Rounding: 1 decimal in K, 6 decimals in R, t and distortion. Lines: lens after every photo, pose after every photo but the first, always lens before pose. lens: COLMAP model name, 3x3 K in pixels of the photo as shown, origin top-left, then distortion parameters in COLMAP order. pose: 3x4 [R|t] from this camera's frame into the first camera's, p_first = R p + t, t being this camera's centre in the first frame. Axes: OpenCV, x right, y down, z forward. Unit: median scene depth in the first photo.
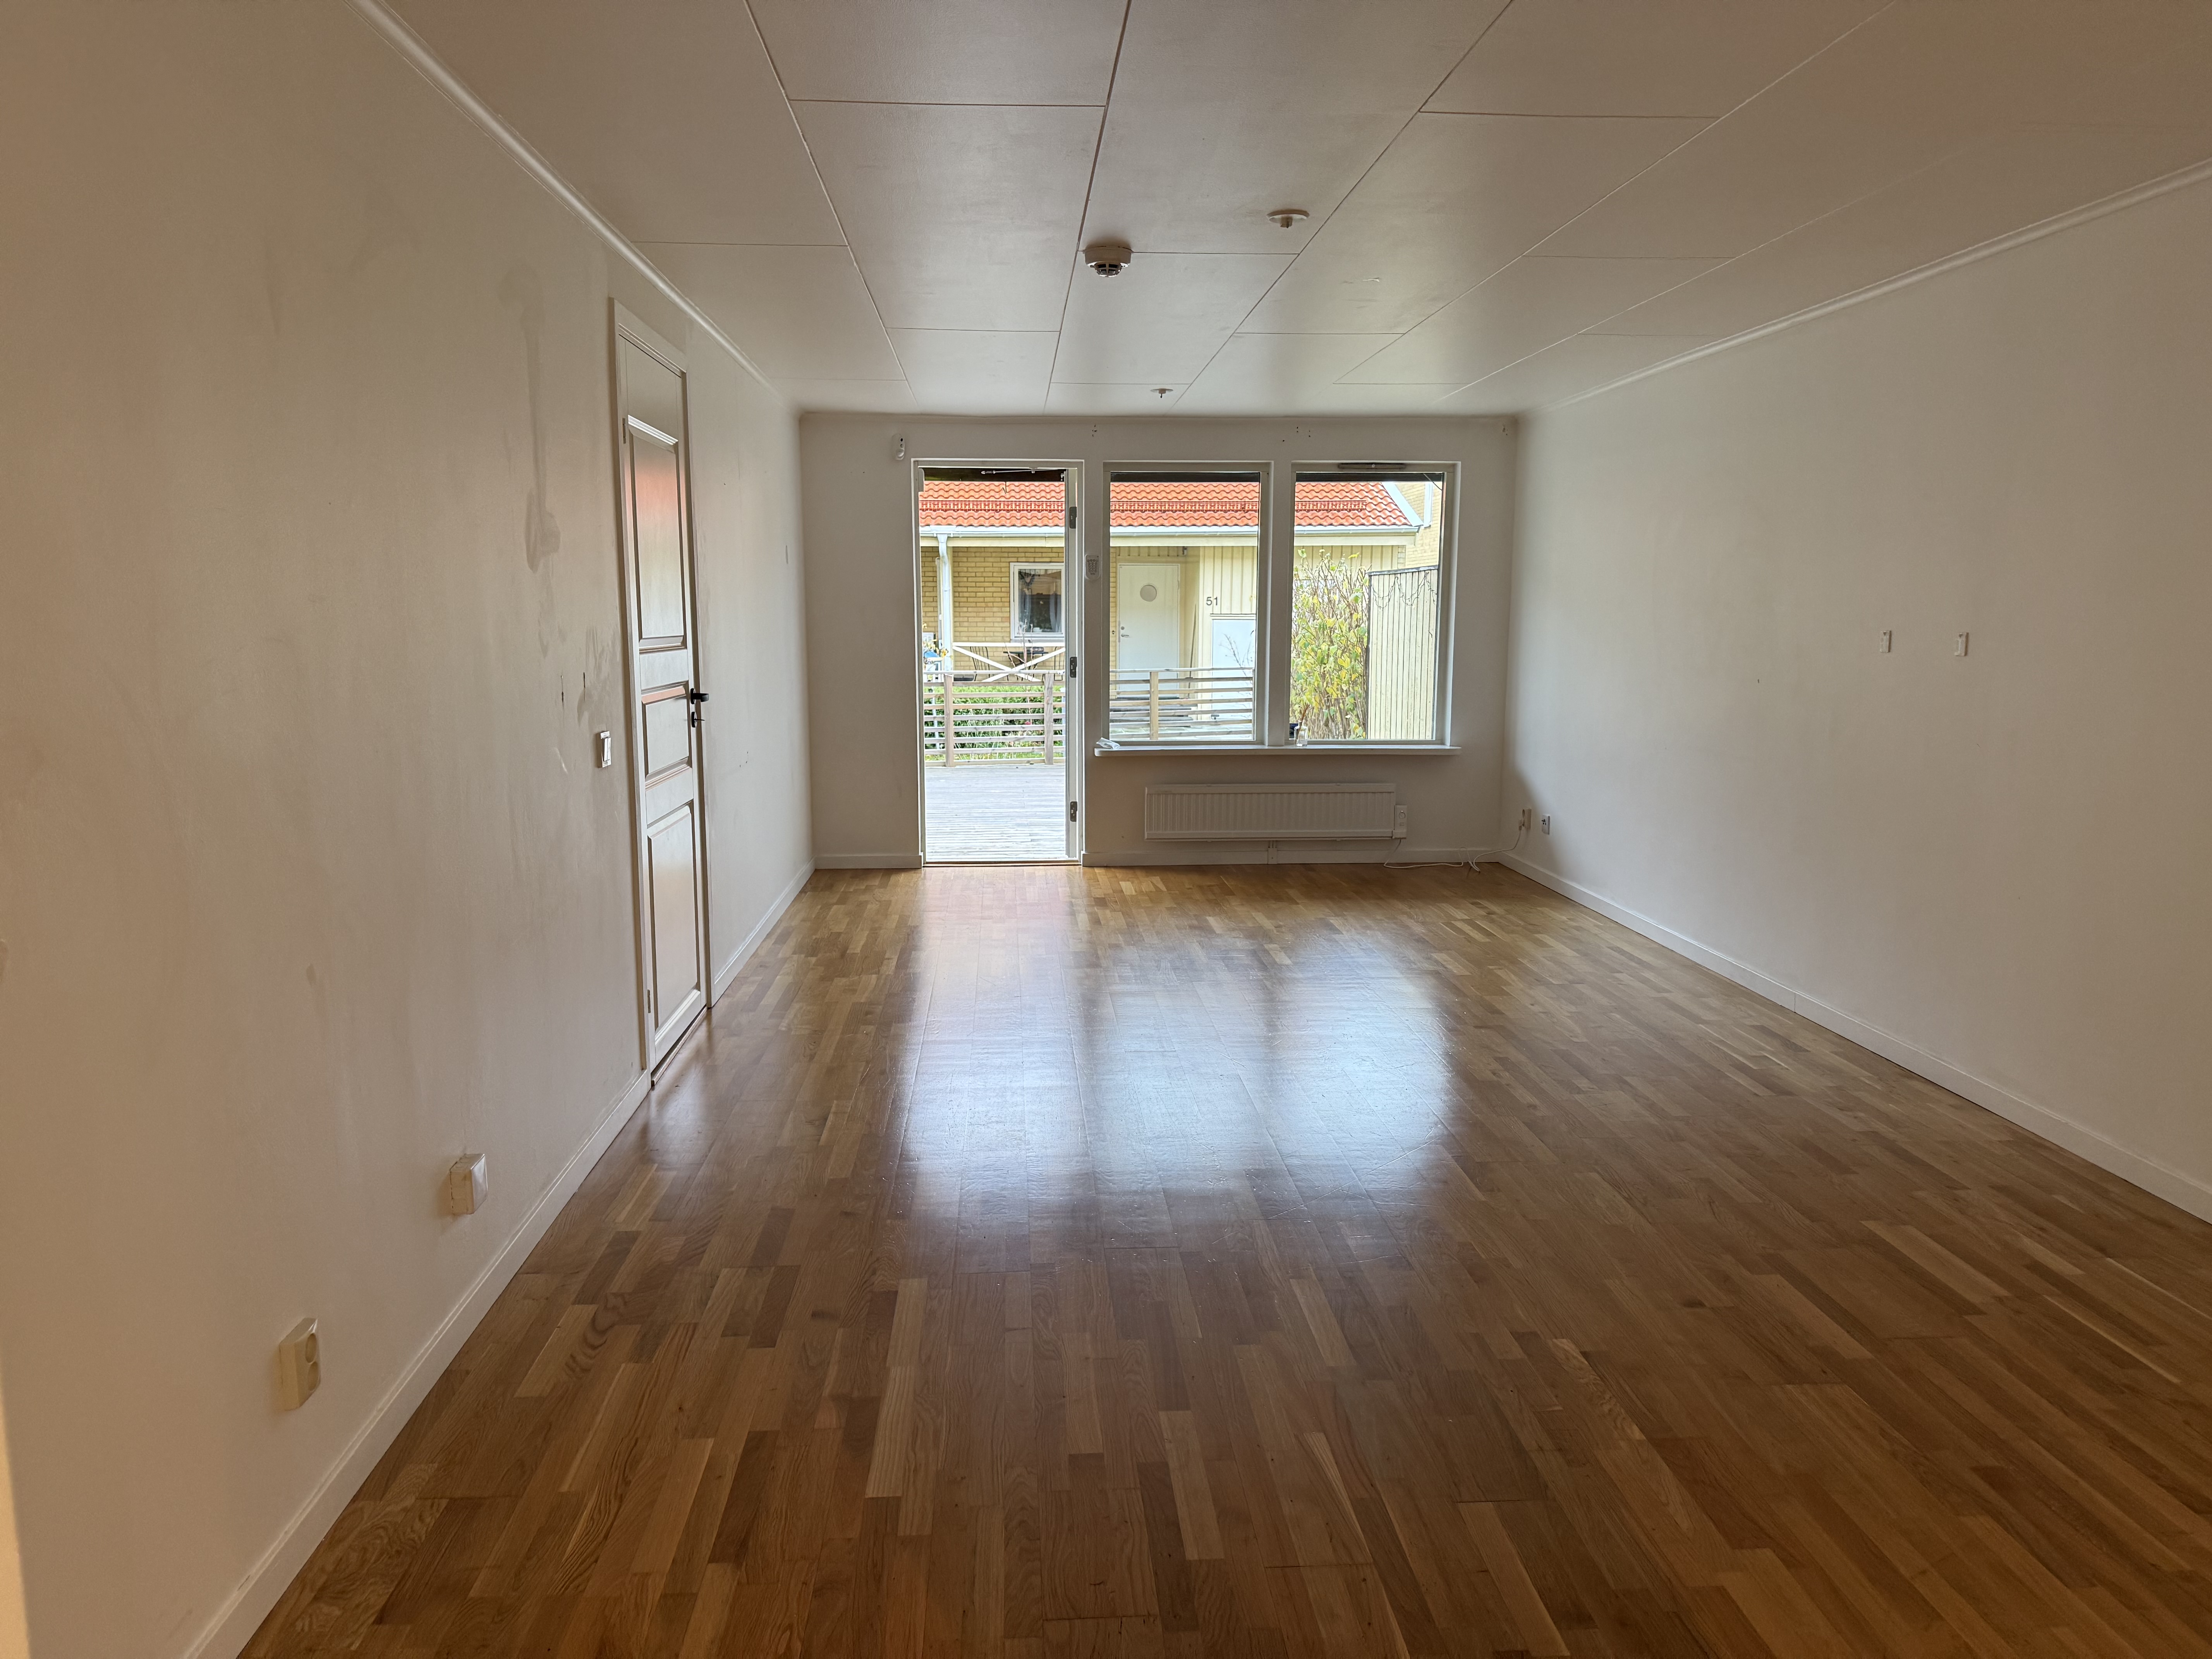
lens RADIAL K [[1541.1, 0, 1106.0], [0, 1541.1, 829.5], [0, 0, 1]] dist [-0.000012, -0.000662]
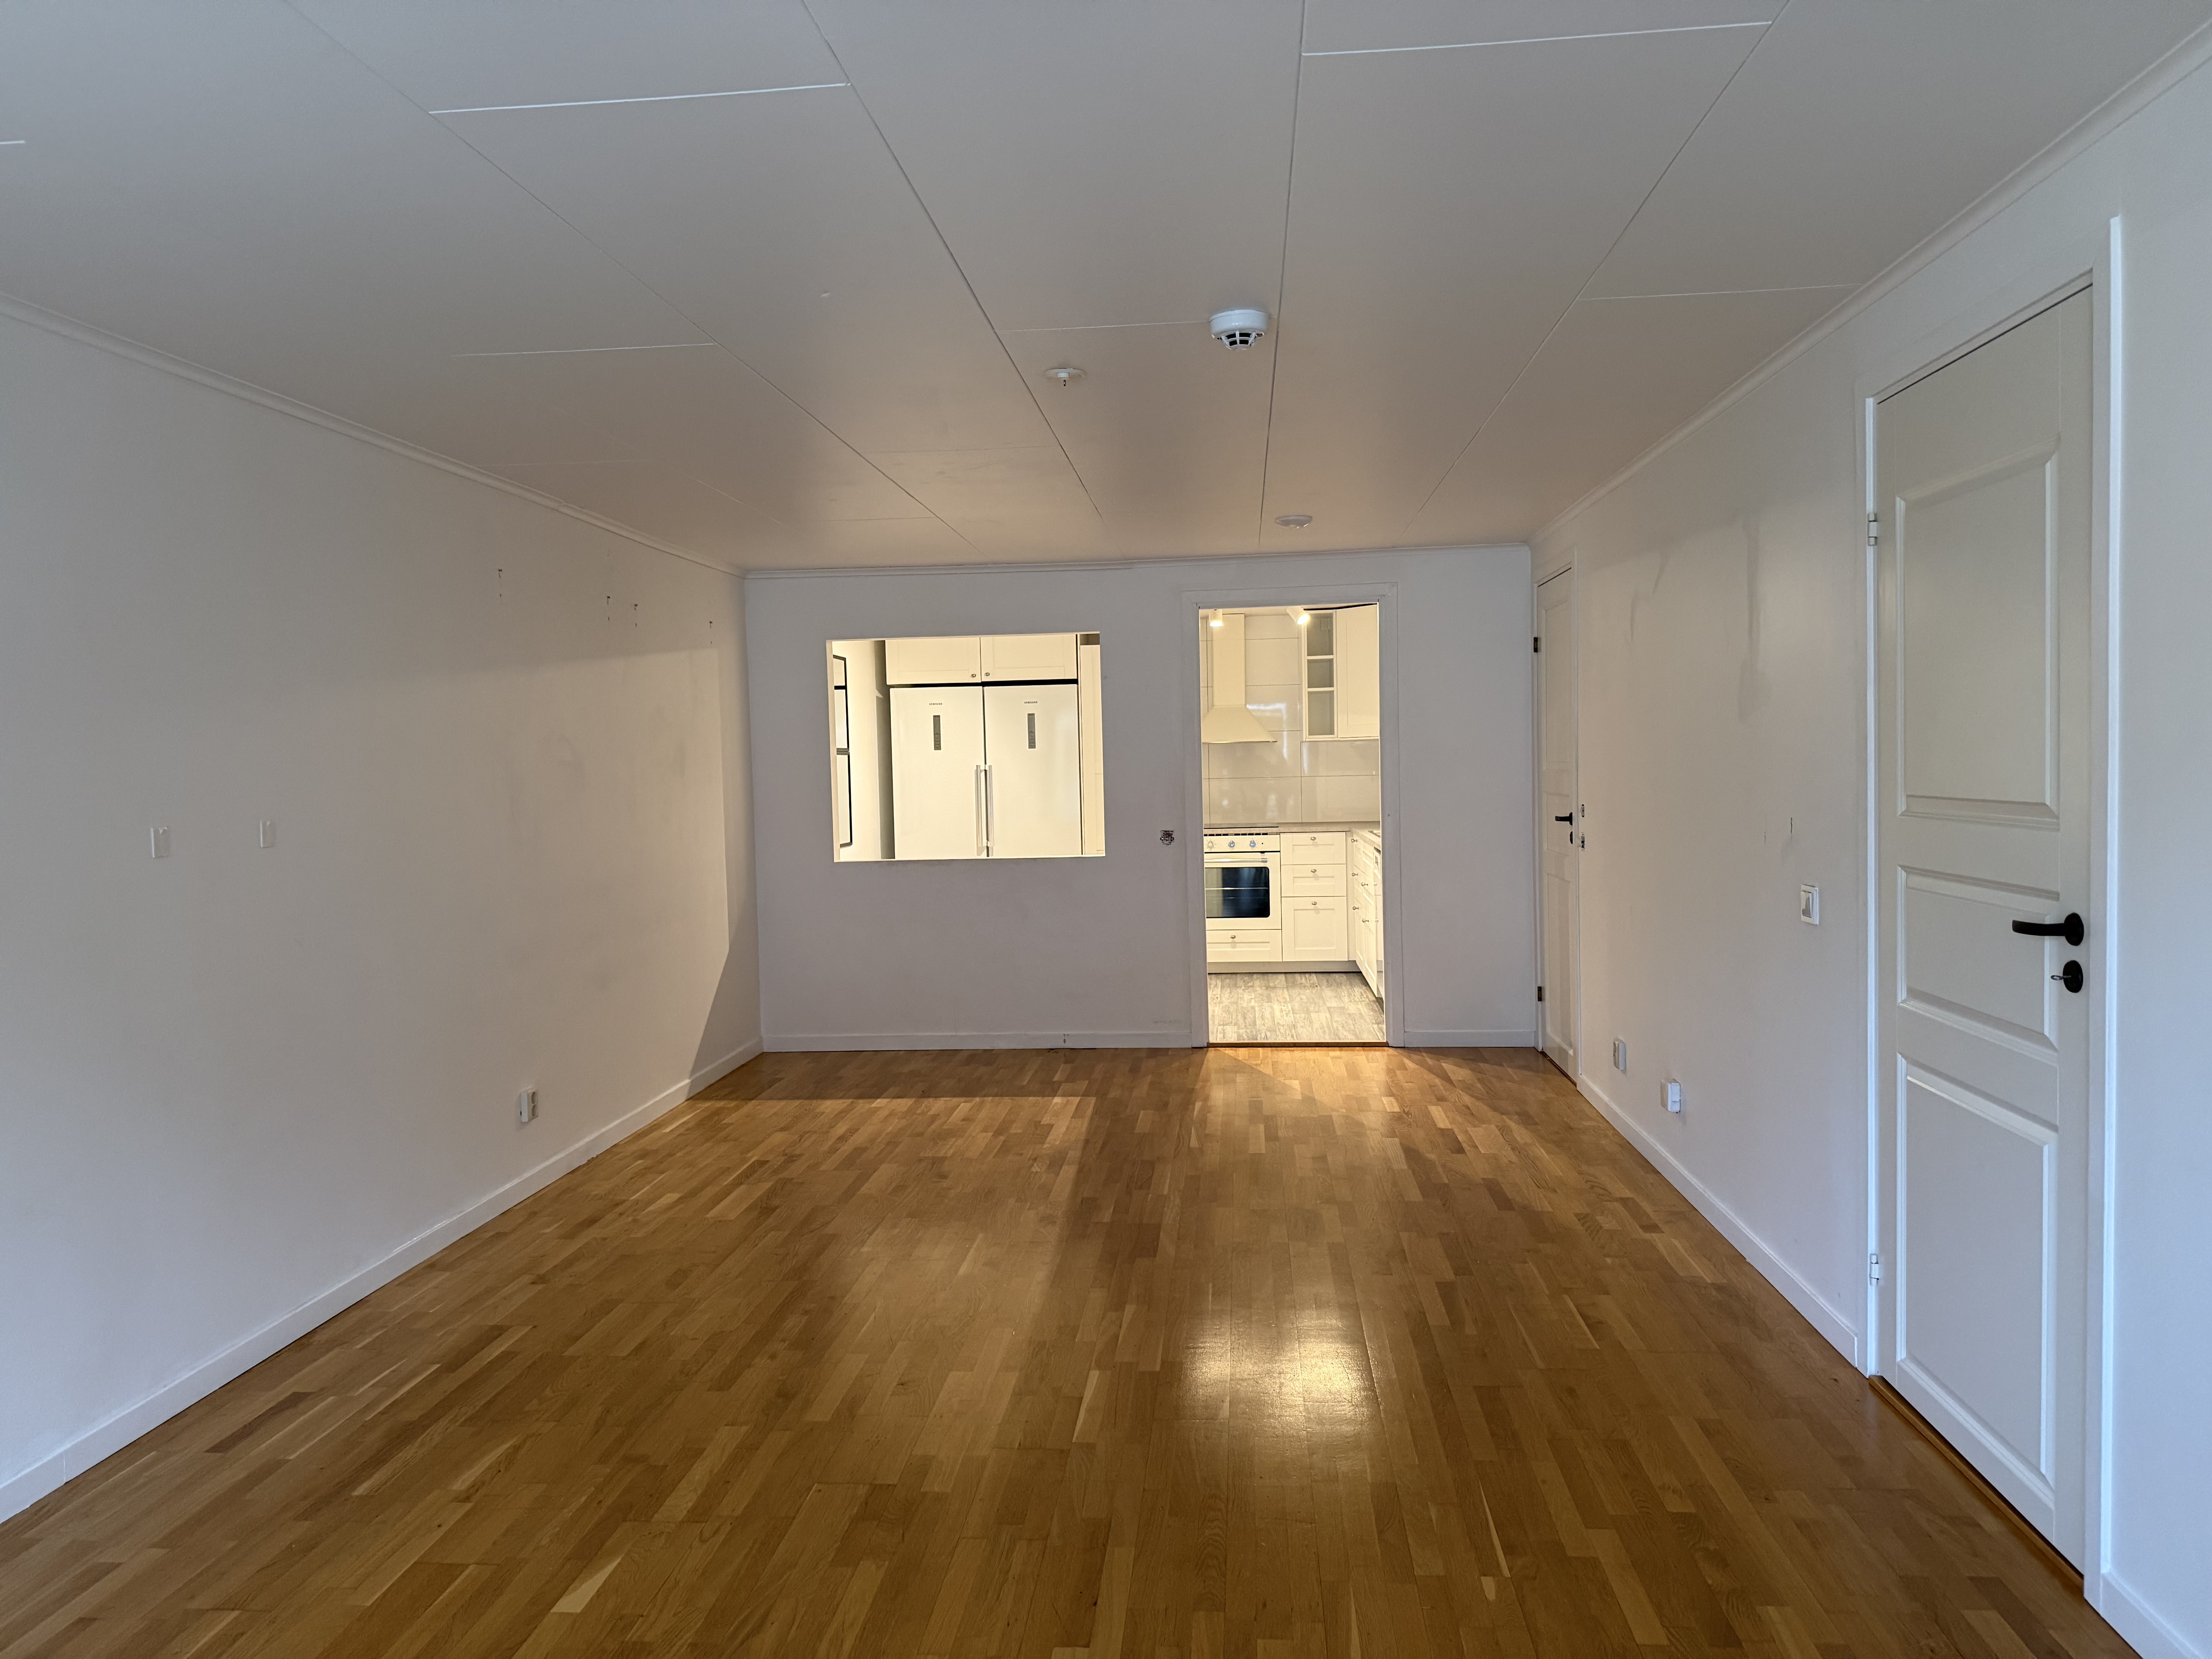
lens RADIAL K [[1541.1, 0, 1106.0], [0, 1541.1, 829.5], [0, 0, 1]] dist [-0.000012, -0.000662]
pose [[-0.987940, 0.020661, 0.153454, -0.057097], [0.049231, 0.981543, 0.184794, -0.311557], [-0.146804, 0.190121, -0.970723, 2.121790]]
